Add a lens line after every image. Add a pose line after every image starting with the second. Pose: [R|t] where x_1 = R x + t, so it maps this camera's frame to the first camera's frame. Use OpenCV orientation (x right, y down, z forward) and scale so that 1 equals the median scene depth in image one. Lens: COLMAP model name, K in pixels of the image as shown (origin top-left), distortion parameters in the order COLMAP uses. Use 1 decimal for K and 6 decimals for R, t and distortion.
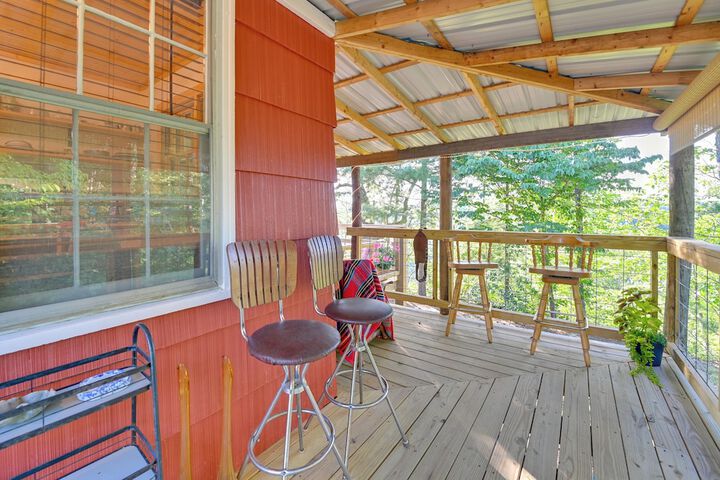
lens RADIAL K [[308.1, 0, 358.3], [0, 308.1, 224.9], [0, 0, 1]] dist [-0.017892, -0.000078]
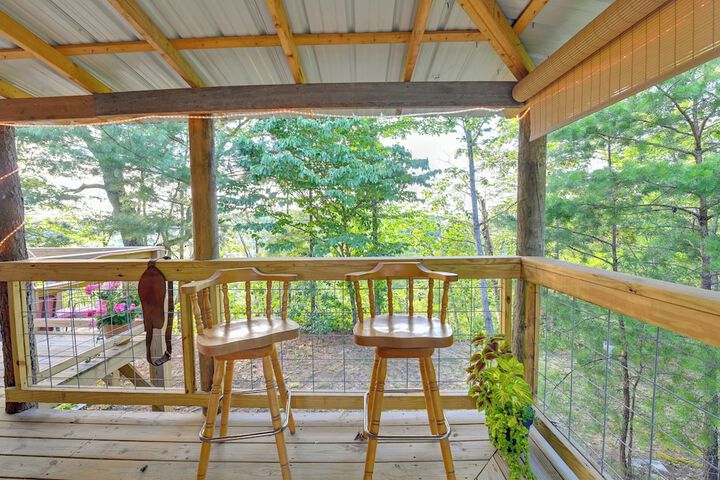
lens RADIAL K [[308.1, 0, 358.3], [0, 308.1, 224.9], [0, 0, 1]] dist [-0.017892, -0.000078]
pose [[0.822459, -0.011488, 0.568708, 0.118598], [0.032747, 0.999094, -0.027177, -0.012193], [-0.567881, 0.040975, 0.822090, 0.248490]]
